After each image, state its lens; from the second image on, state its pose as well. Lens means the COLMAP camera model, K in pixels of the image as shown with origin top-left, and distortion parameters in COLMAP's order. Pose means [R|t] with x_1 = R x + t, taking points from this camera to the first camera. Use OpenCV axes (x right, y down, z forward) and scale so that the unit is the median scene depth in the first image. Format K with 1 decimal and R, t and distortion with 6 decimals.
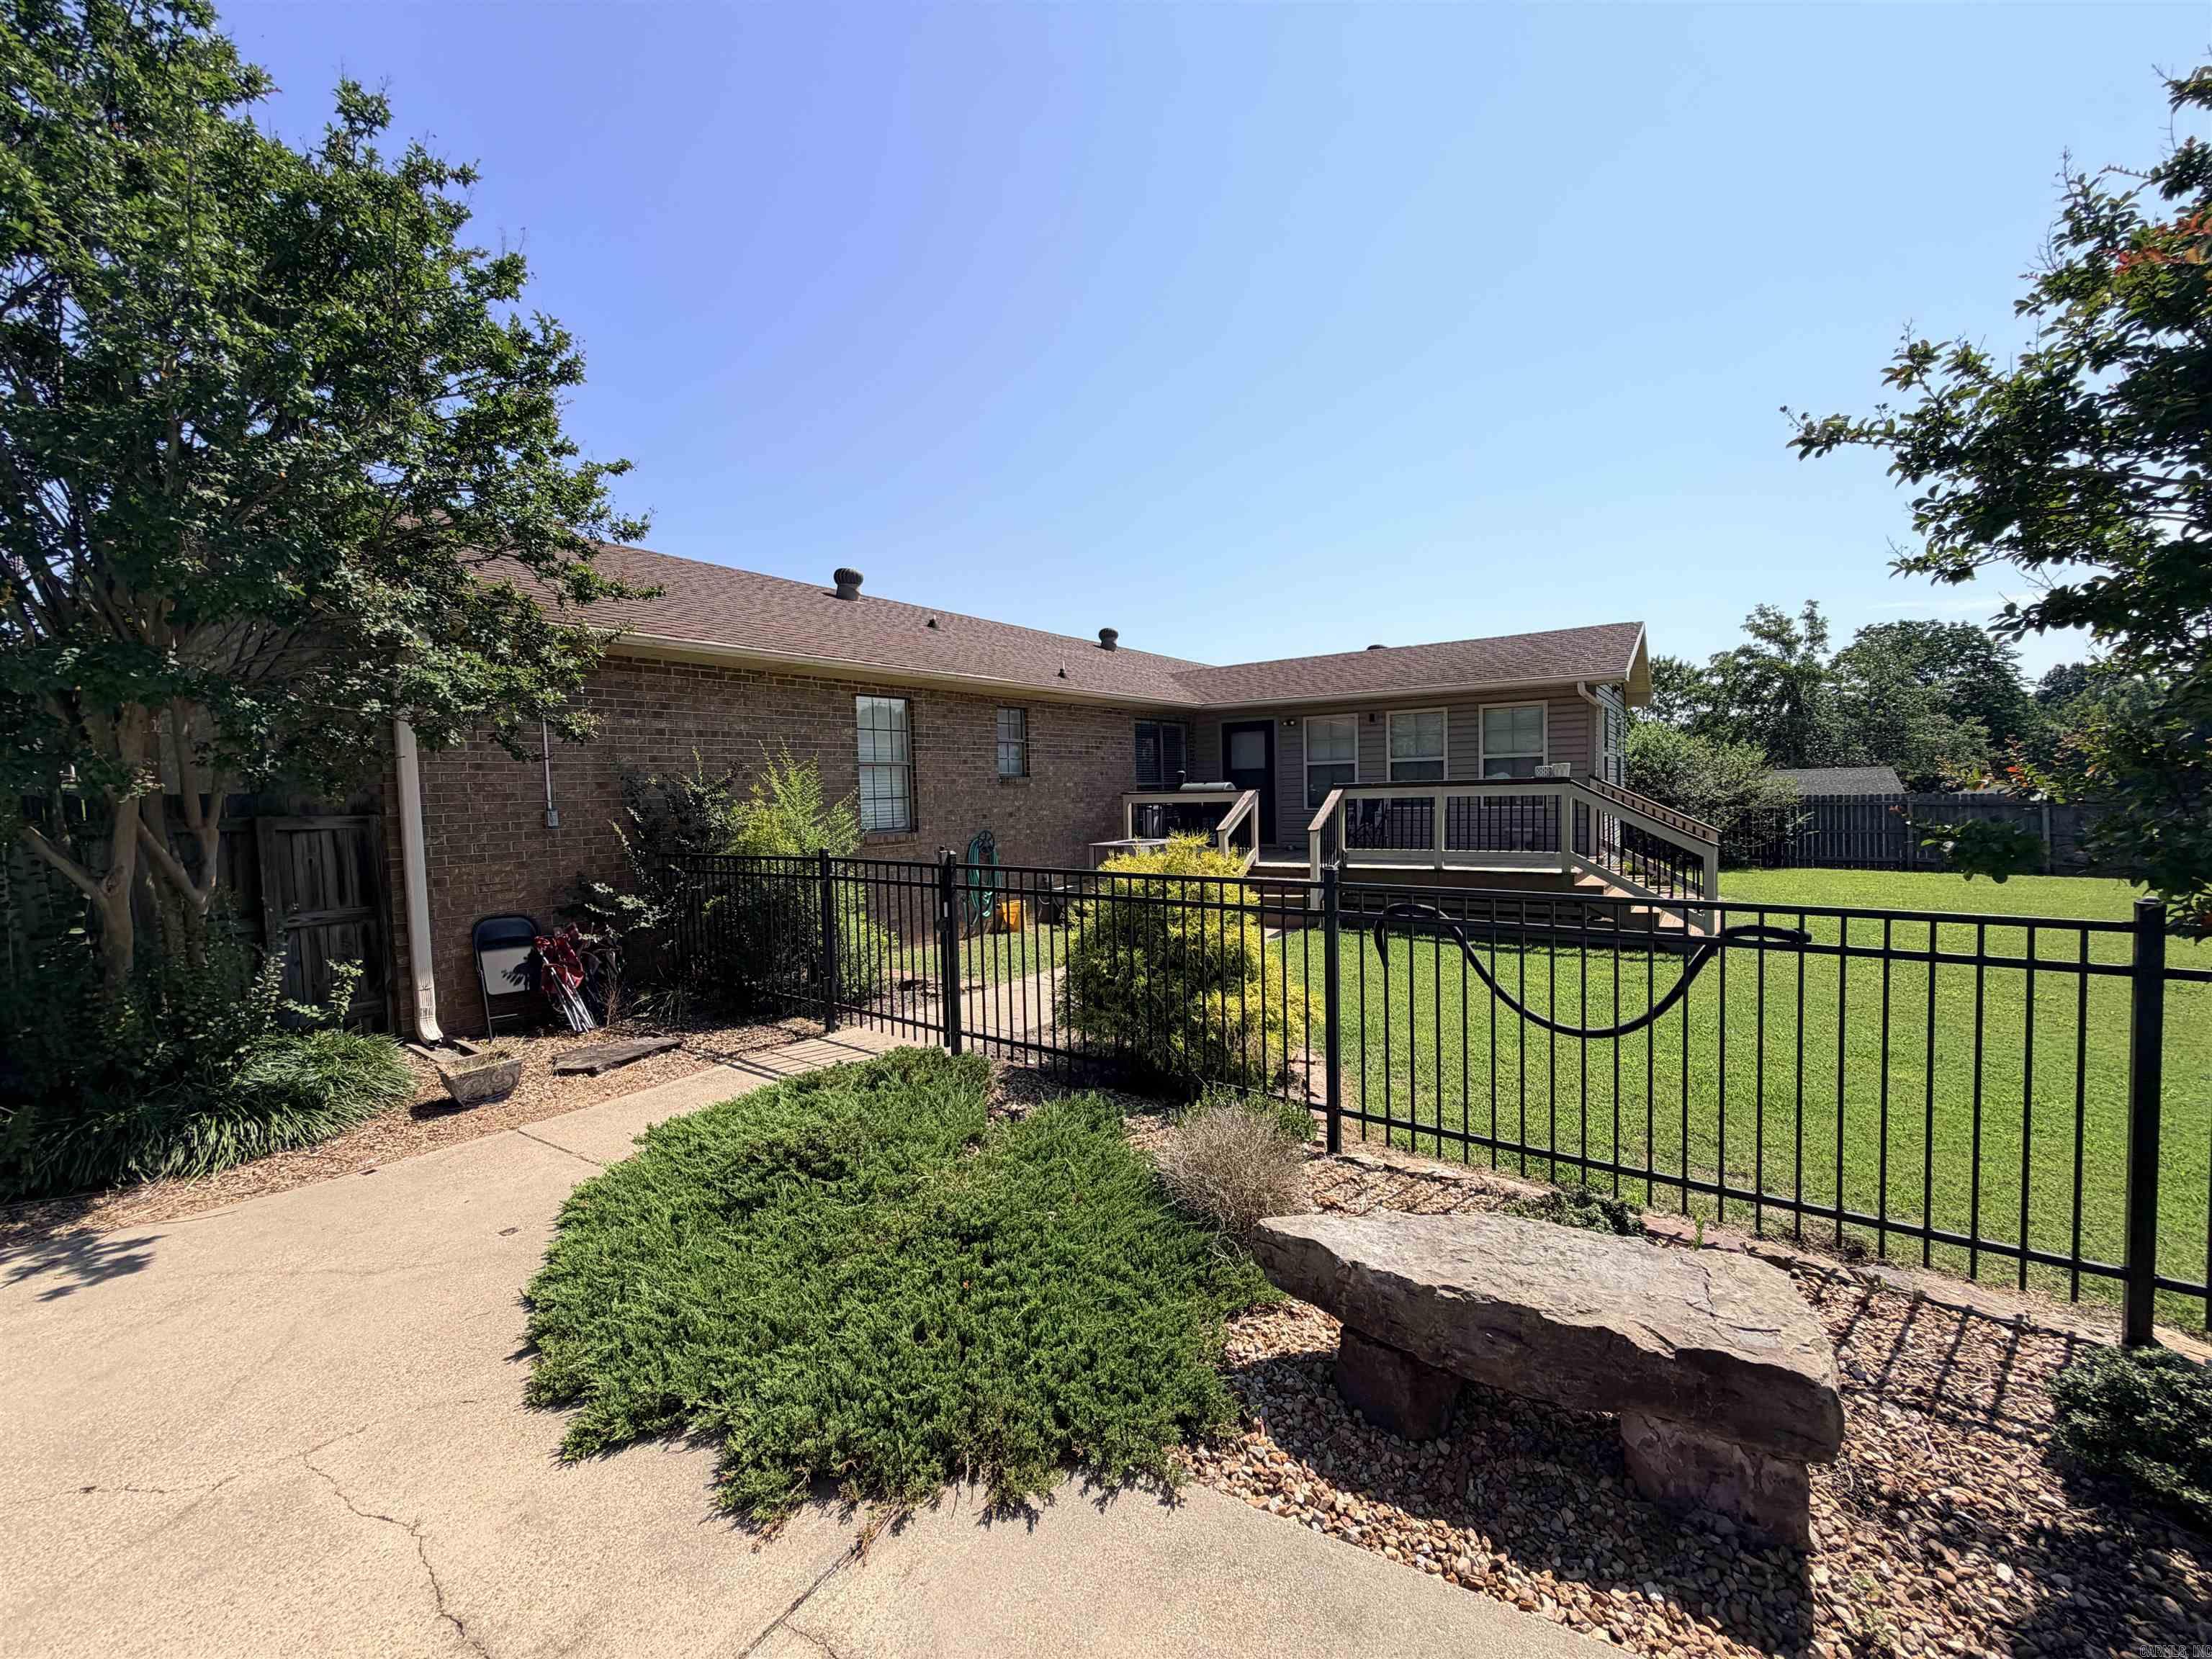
lens RADIAL K [[885.9, 0, 1101.0], [0, 885.9, 830.4], [0, 0, 1]] dist [-0.001012, 0.000263]
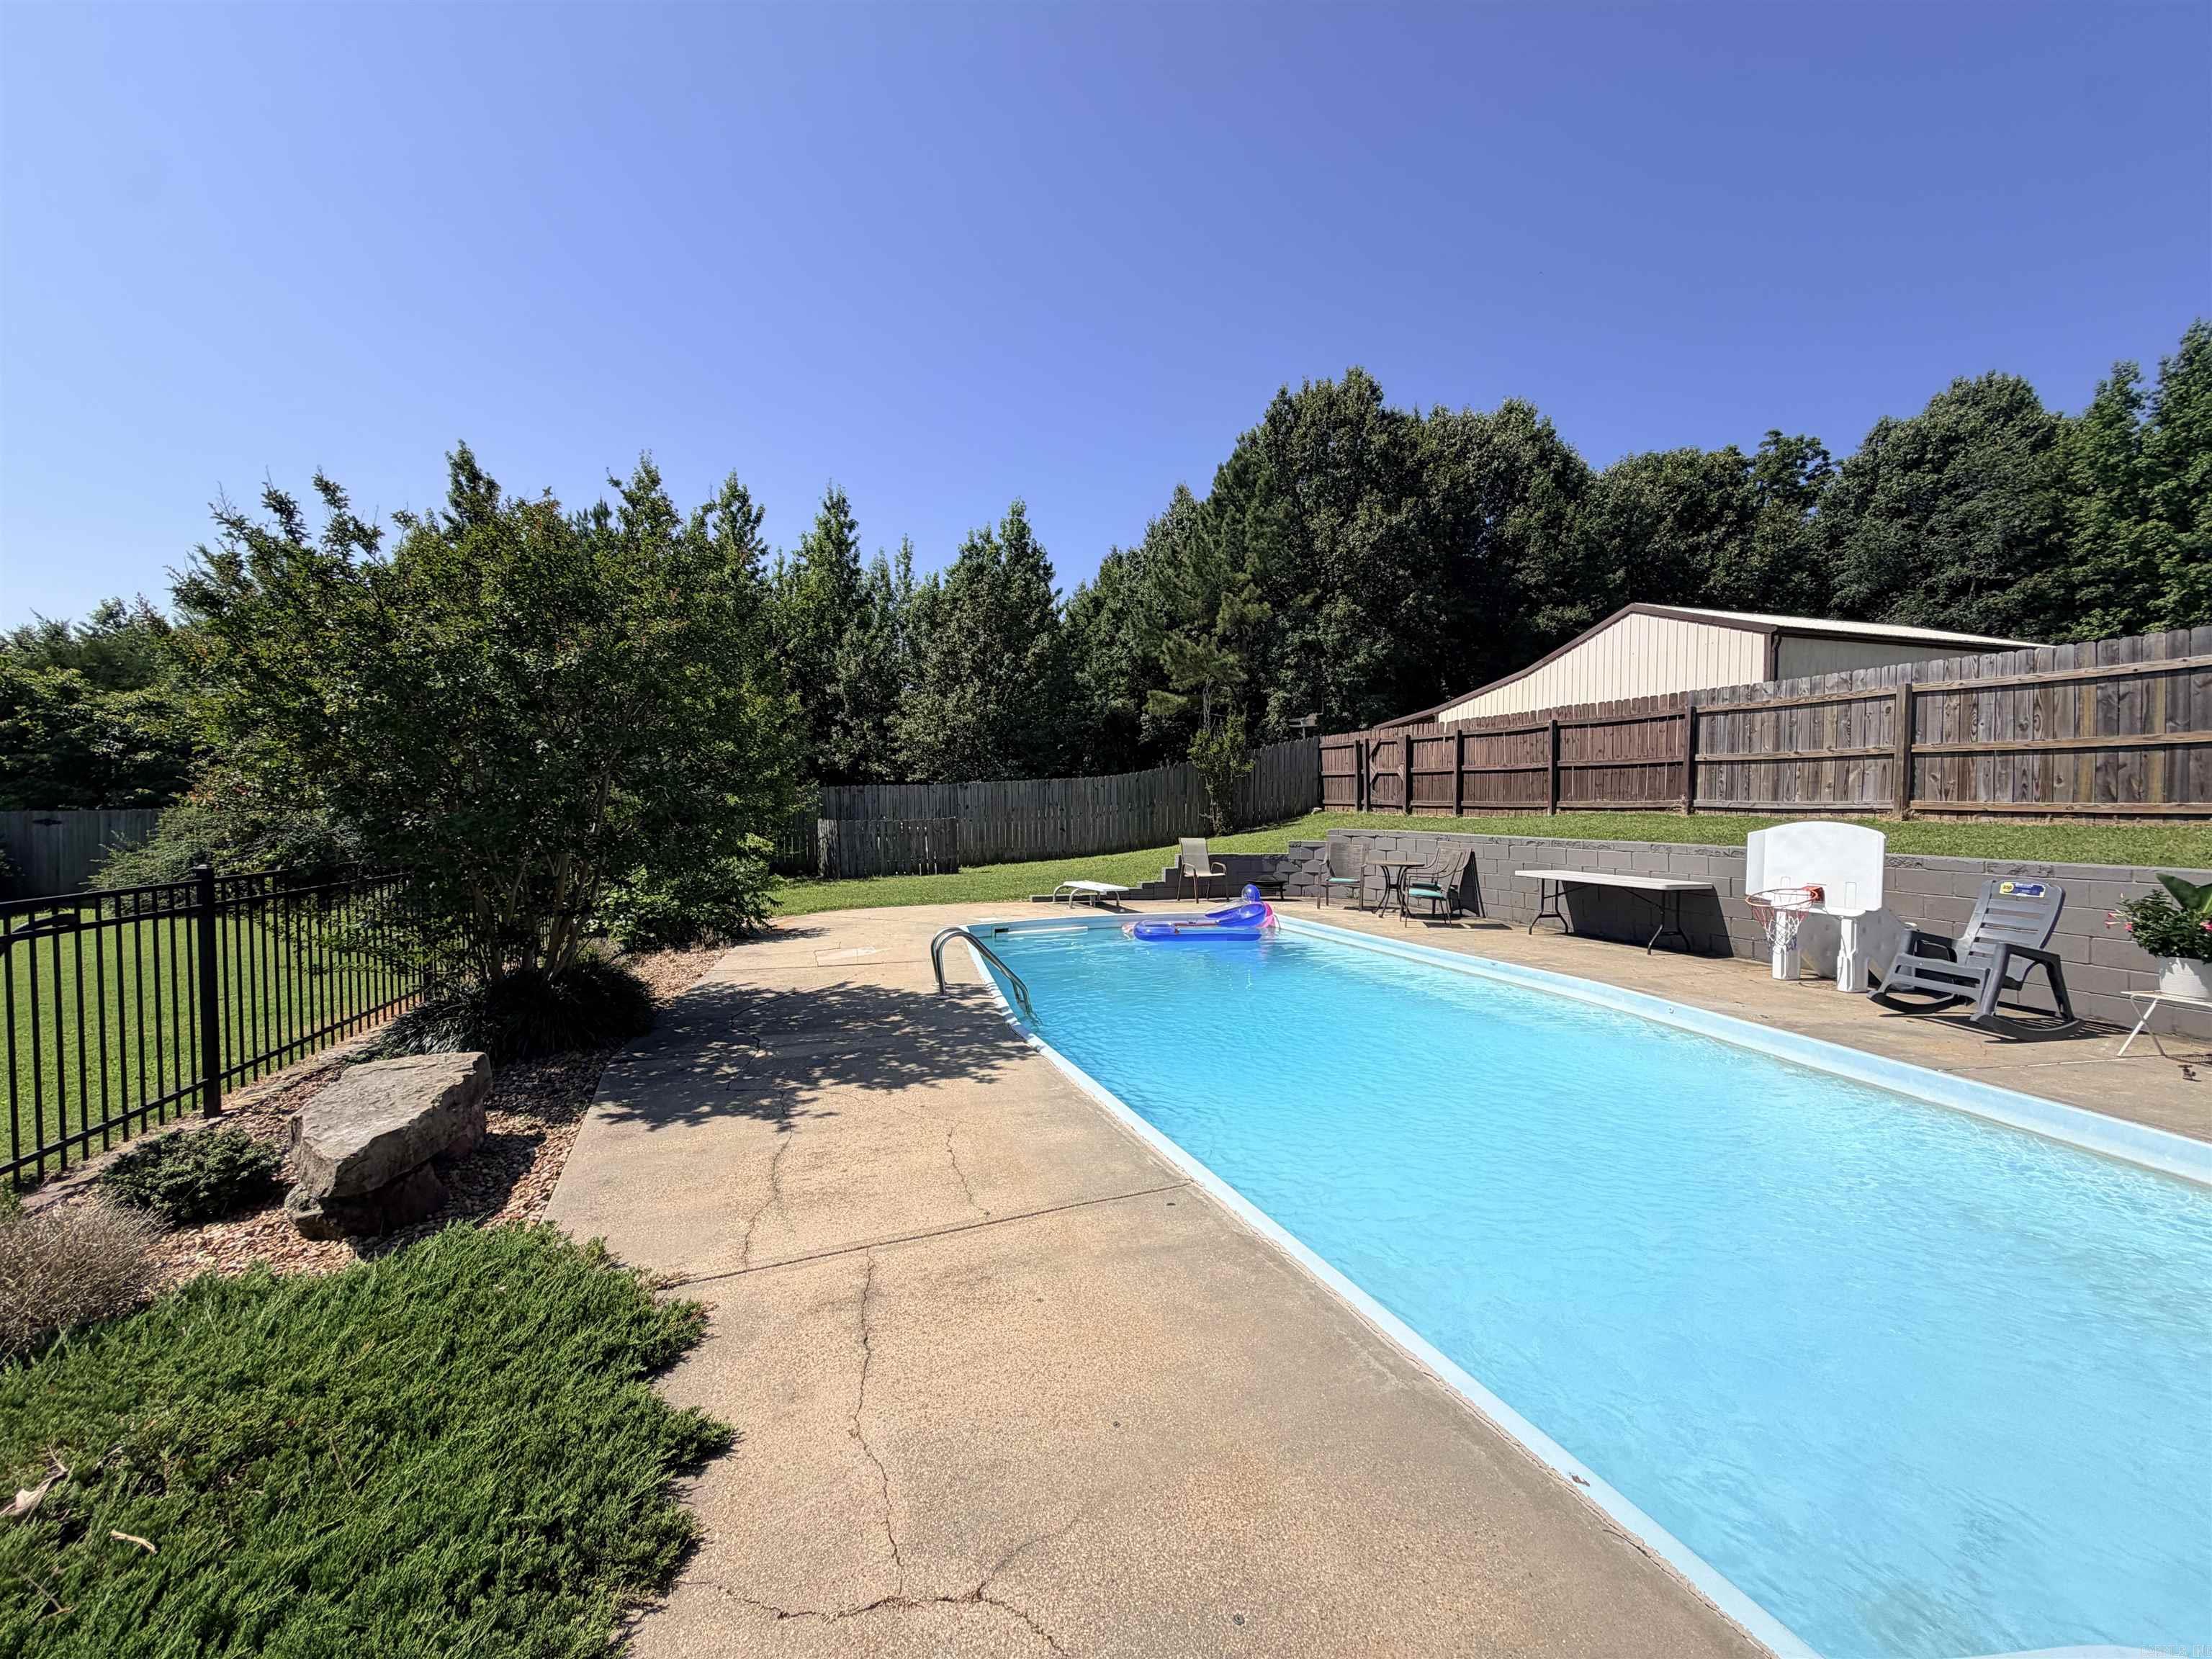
lens RADIAL K [[885.9, 0, 1101.0], [0, 885.9, 830.4], [0, 0, 1]] dist [-0.001012, 0.000263]
pose [[-0.788862, 0.004955, 0.614550, -1.510882], [0.056329, 0.996341, 0.064272, -0.010274], [-0.611983, 0.085318, -0.786255, 1.434853]]
